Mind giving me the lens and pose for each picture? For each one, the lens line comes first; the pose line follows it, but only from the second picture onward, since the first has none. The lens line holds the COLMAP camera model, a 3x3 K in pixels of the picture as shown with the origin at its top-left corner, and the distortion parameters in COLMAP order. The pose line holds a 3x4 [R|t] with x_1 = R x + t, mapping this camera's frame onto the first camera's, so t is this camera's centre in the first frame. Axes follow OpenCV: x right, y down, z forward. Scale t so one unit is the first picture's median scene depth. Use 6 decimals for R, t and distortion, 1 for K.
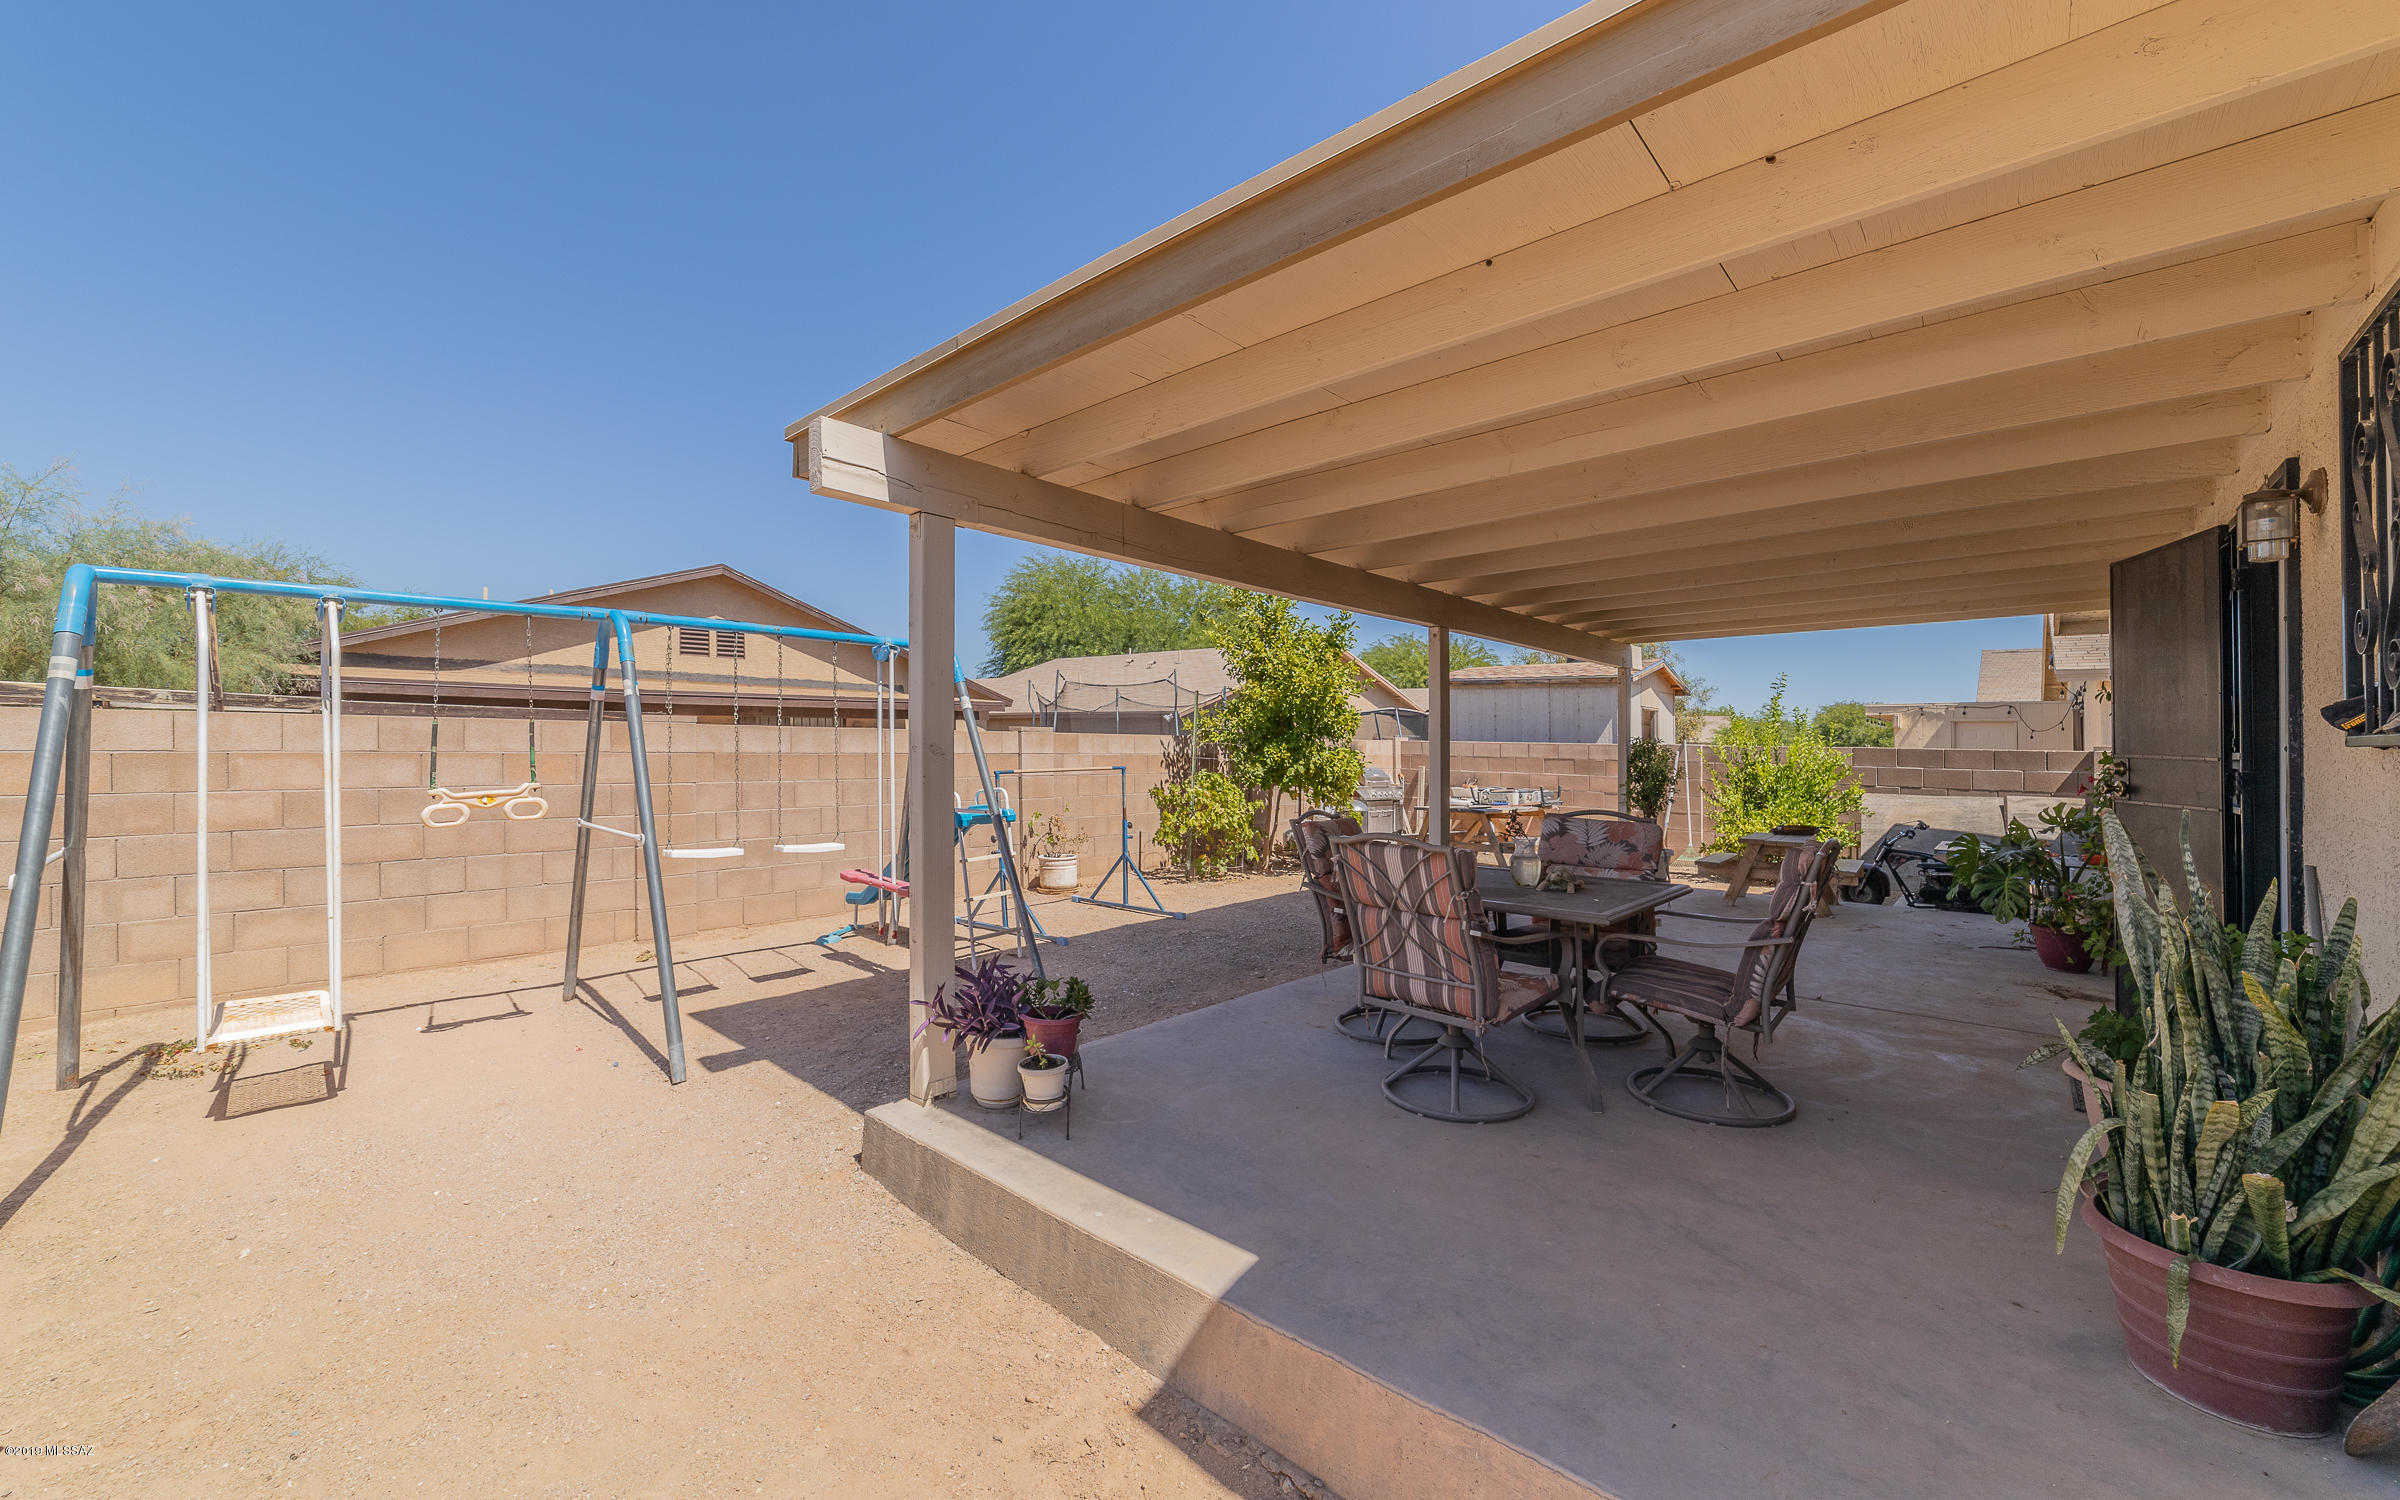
lens RADIAL K [[924.9, 0, 1202.1], [0, 924.9, 713.4], [0, 0, 1]] dist [-0.029009, 0.009787]
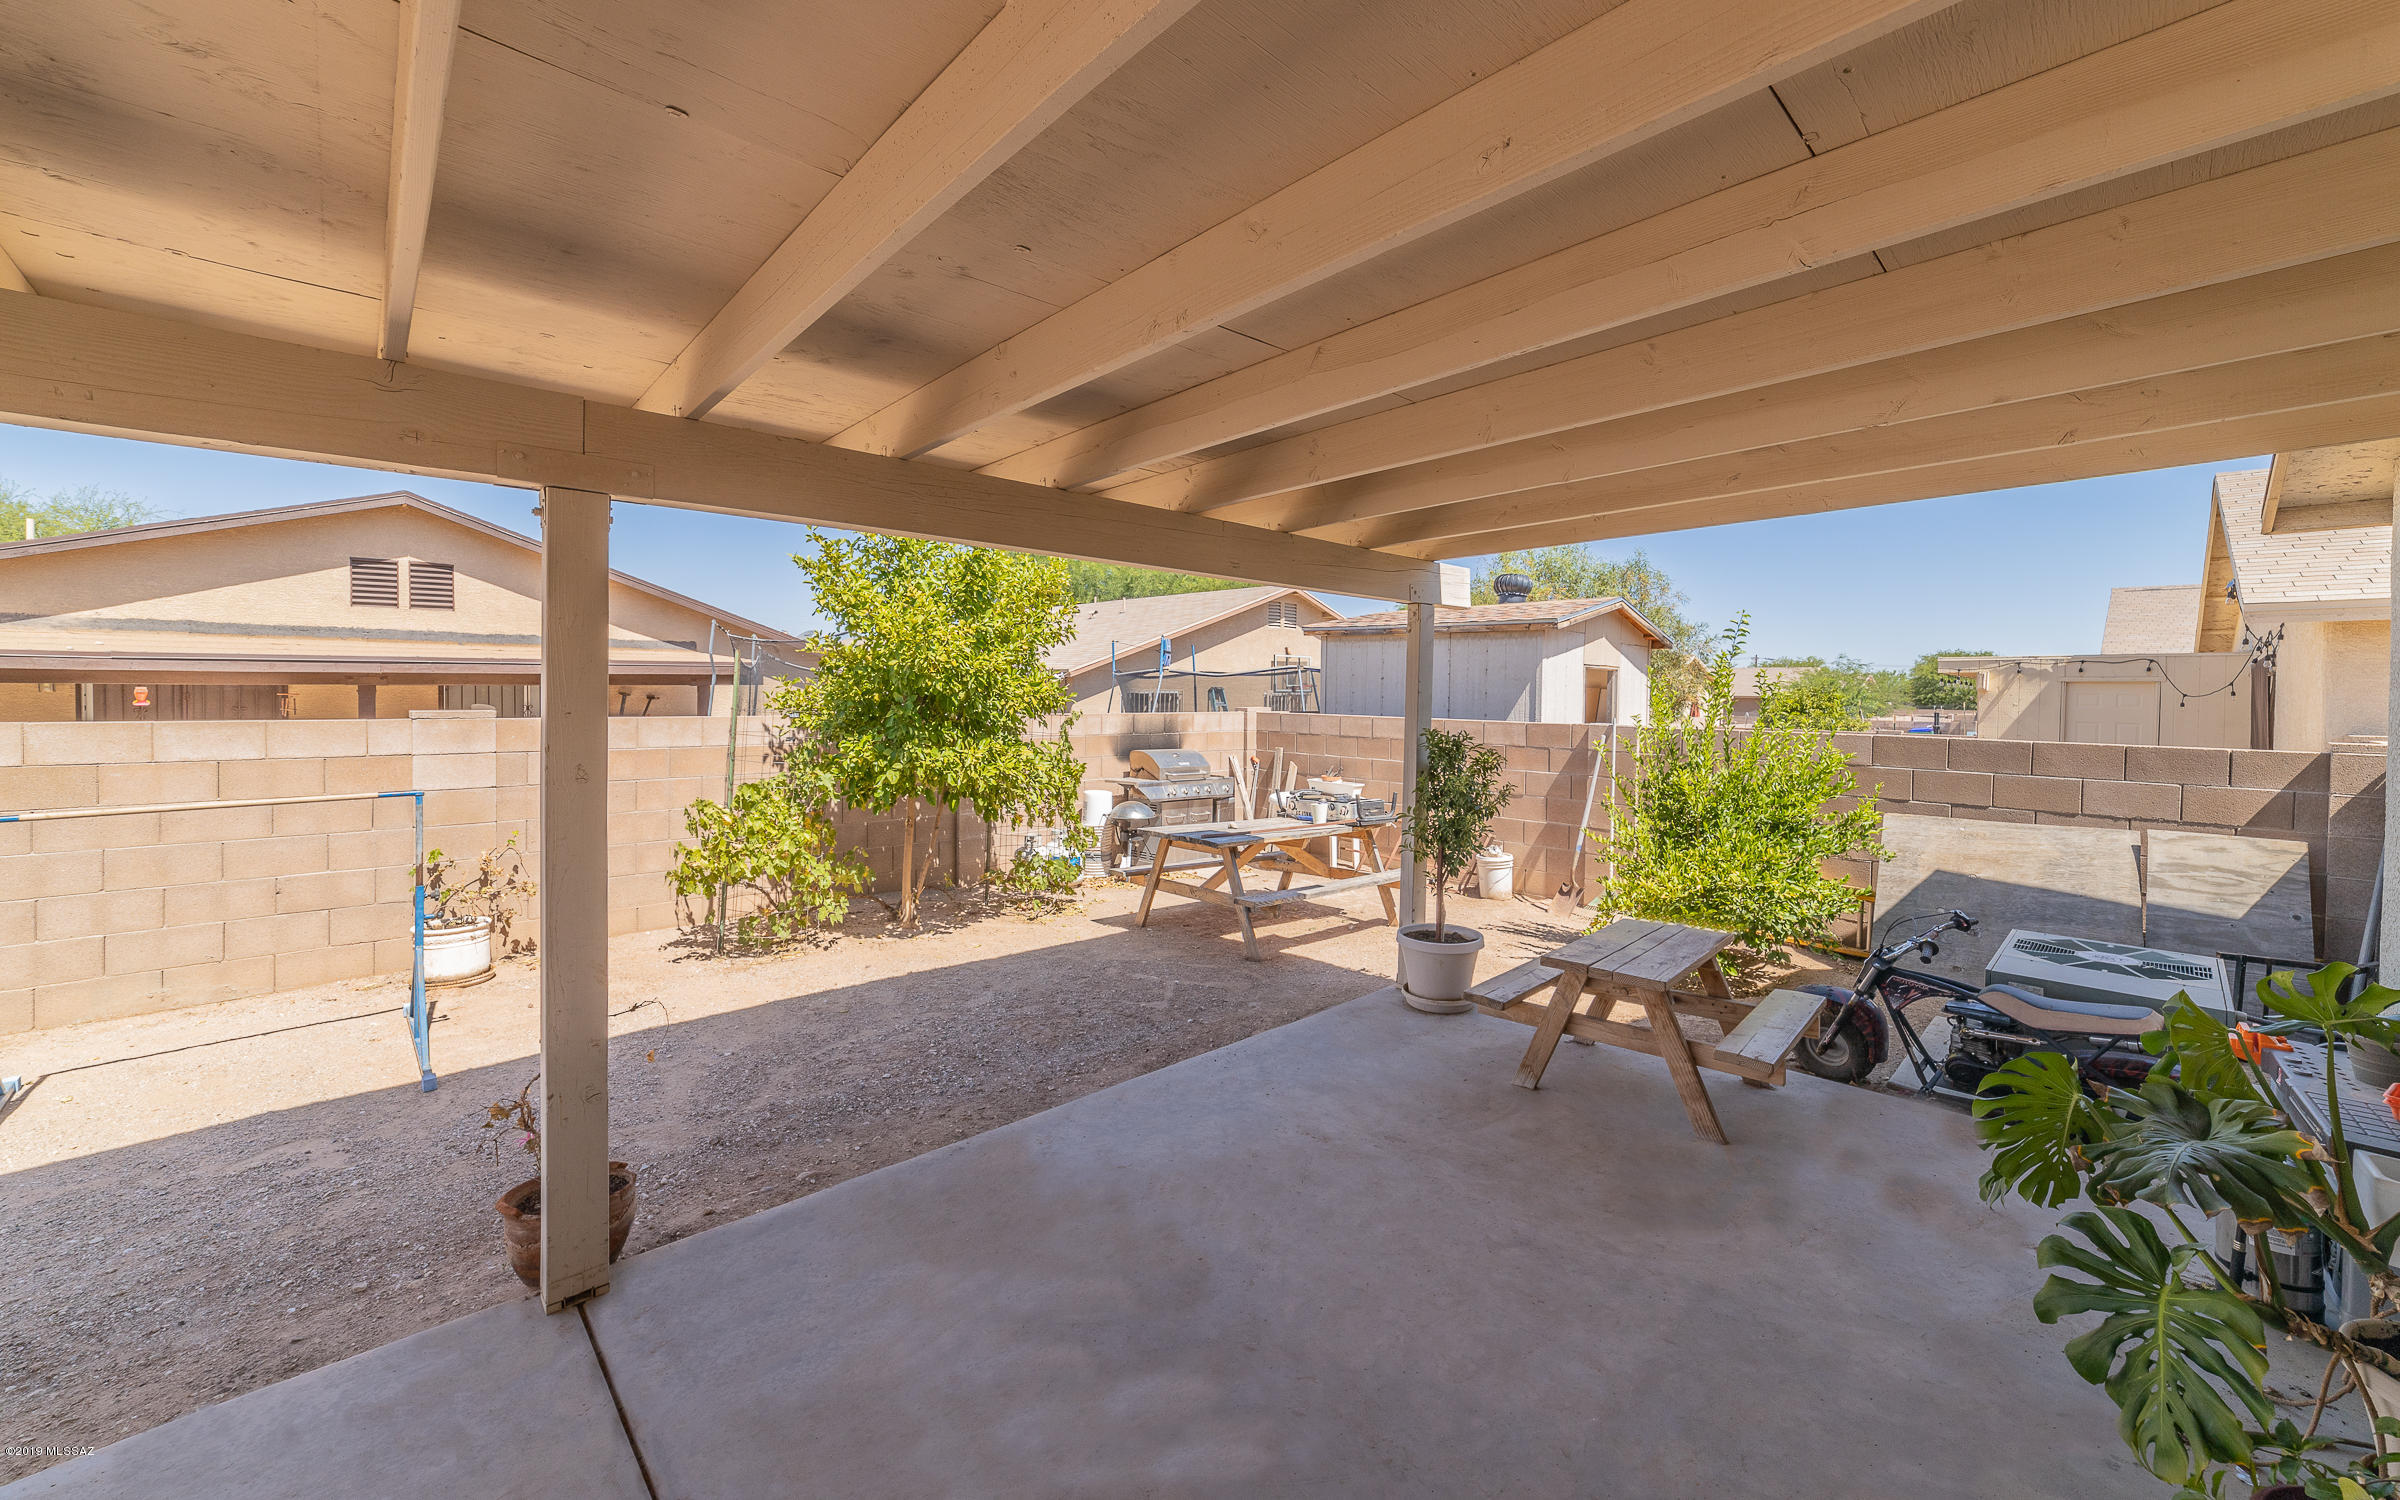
lens RADIAL K [[924.9, 0, 1202.1], [0, 924.9, 713.4], [0, 0, 1]] dist [-0.029009, 0.009787]
pose [[0.997124, -0.001102, -0.075785, 0.330290], [0.004986, 0.998682, 0.051079, -0.010339], [0.075628, -0.051310, 0.995815, 0.384044]]
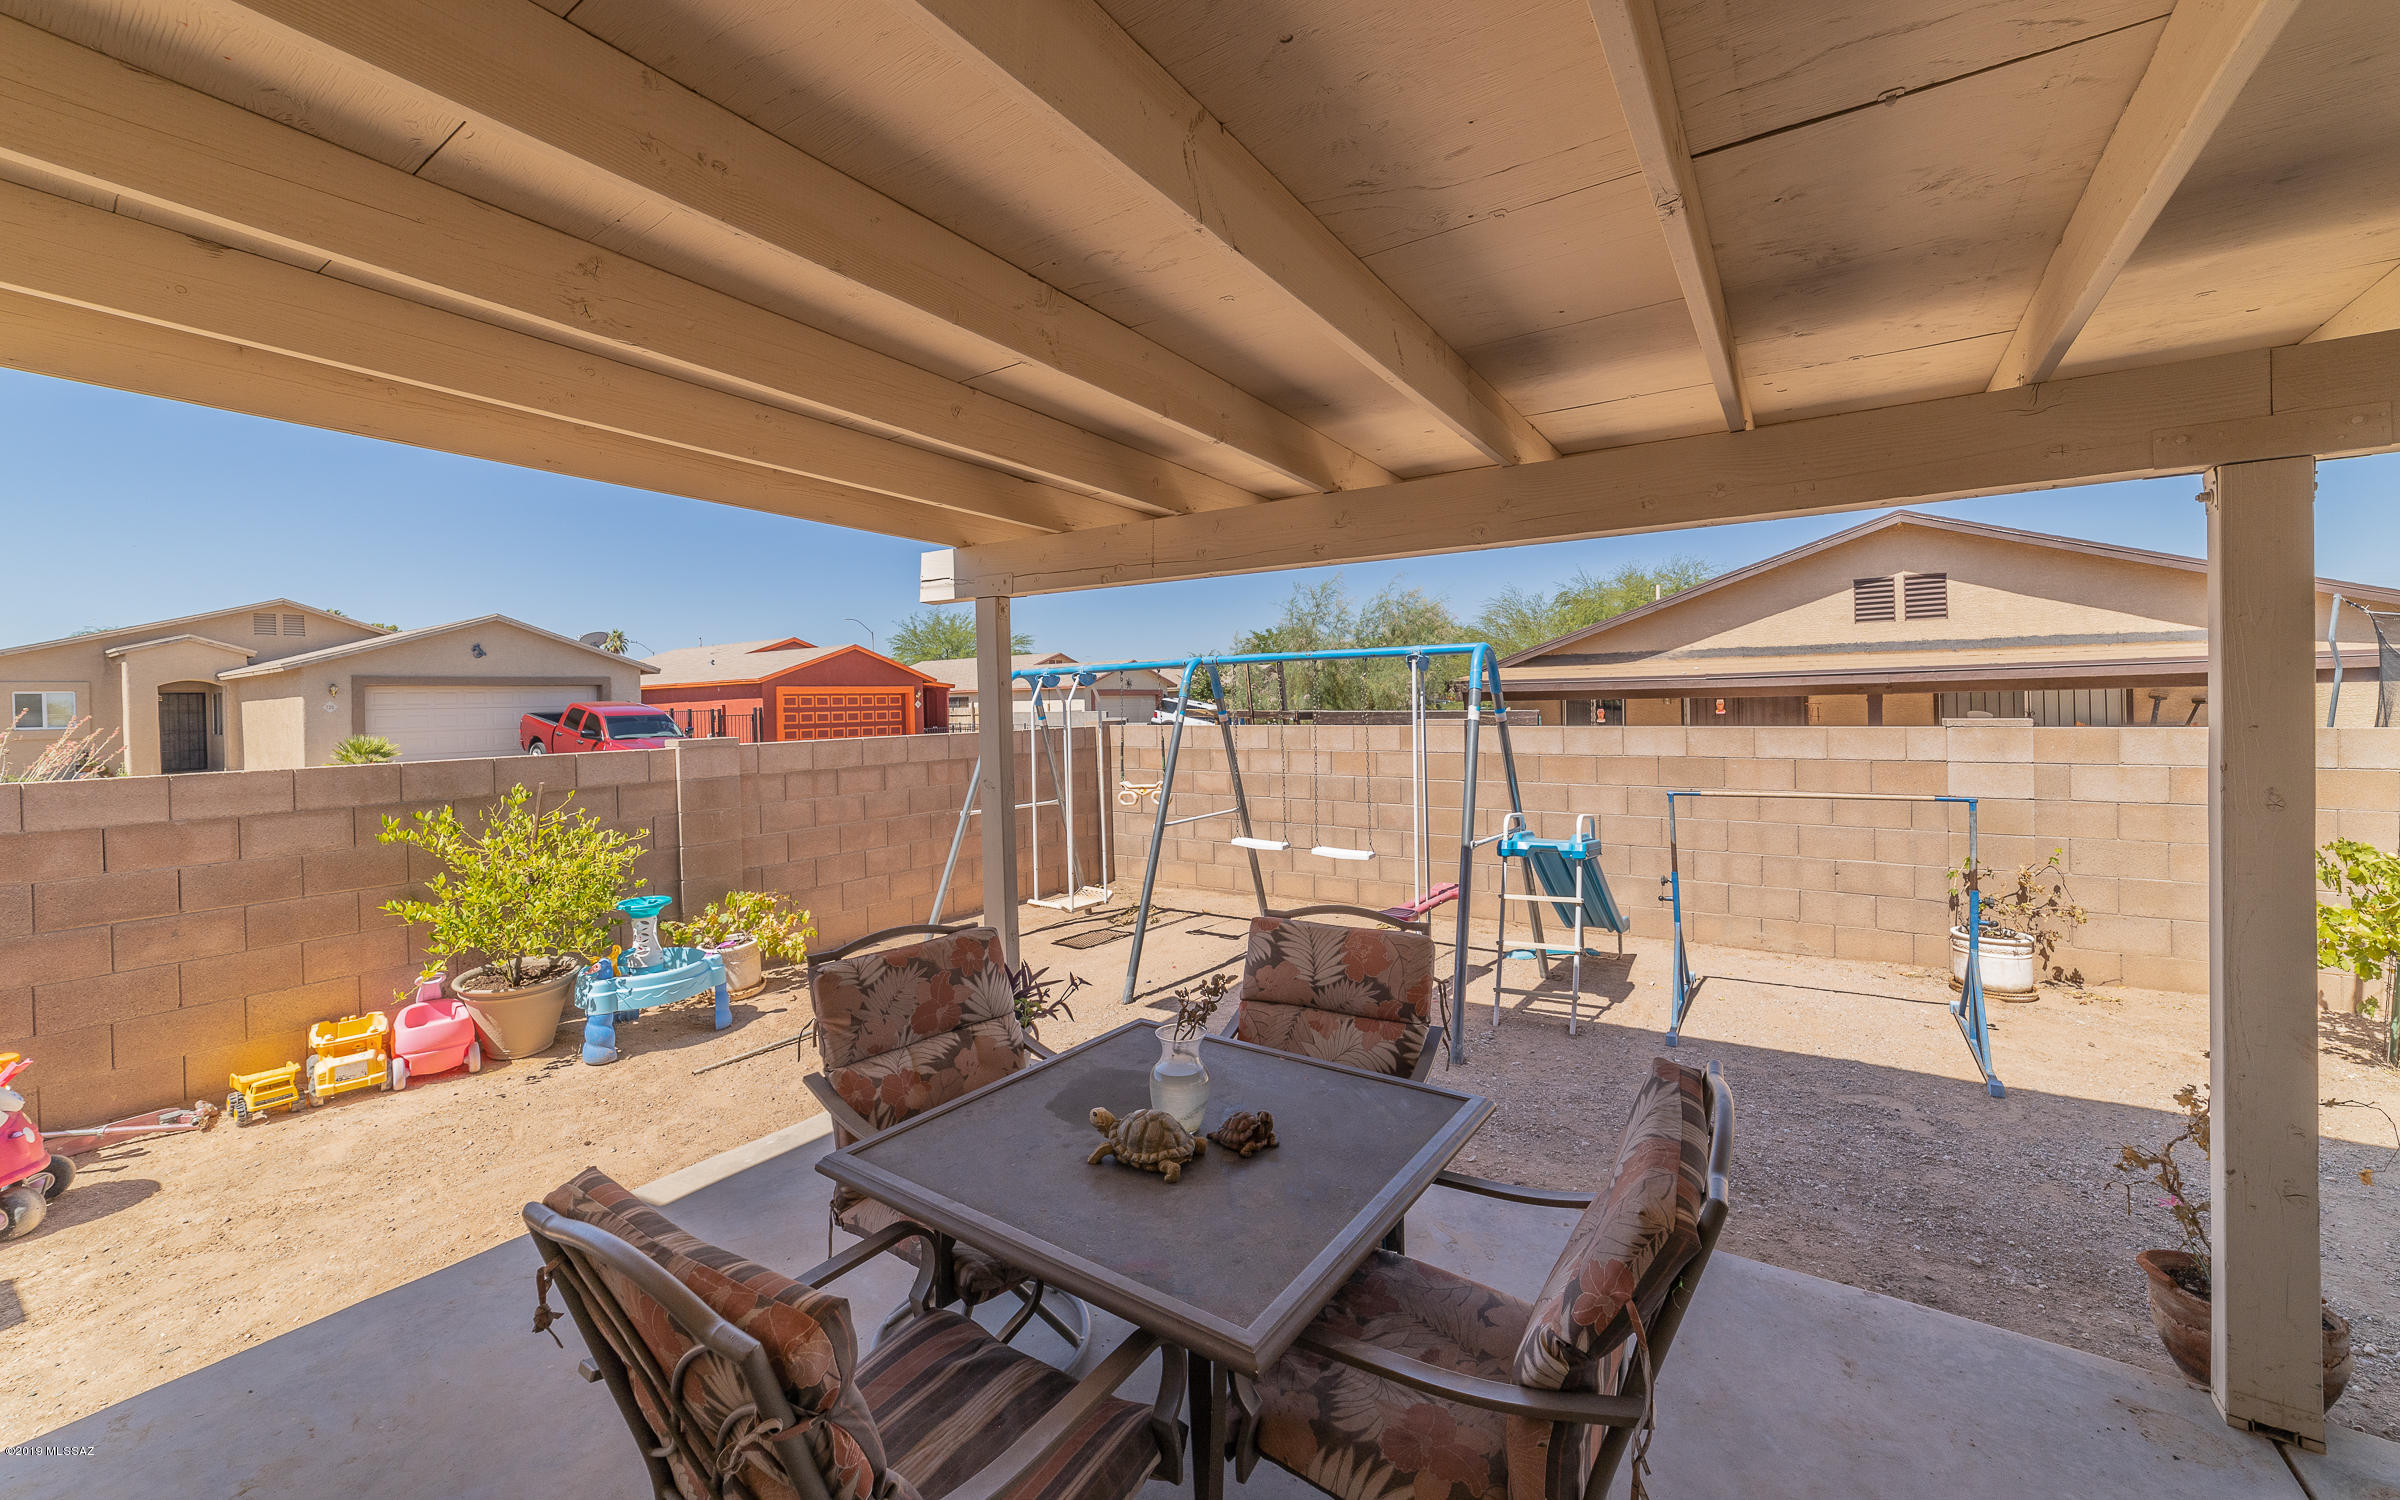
lens RADIAL K [[924.9, 0, 1202.1], [0, 924.9, 713.4], [0, 0, 1]] dist [-0.029009, 0.009787]
pose [[0.127354, -0.004454, -0.991847, 0.325402], [0.046536, 0.998916, 0.001489, -0.011183], [0.990765, -0.046346, 0.127423, 0.373880]]
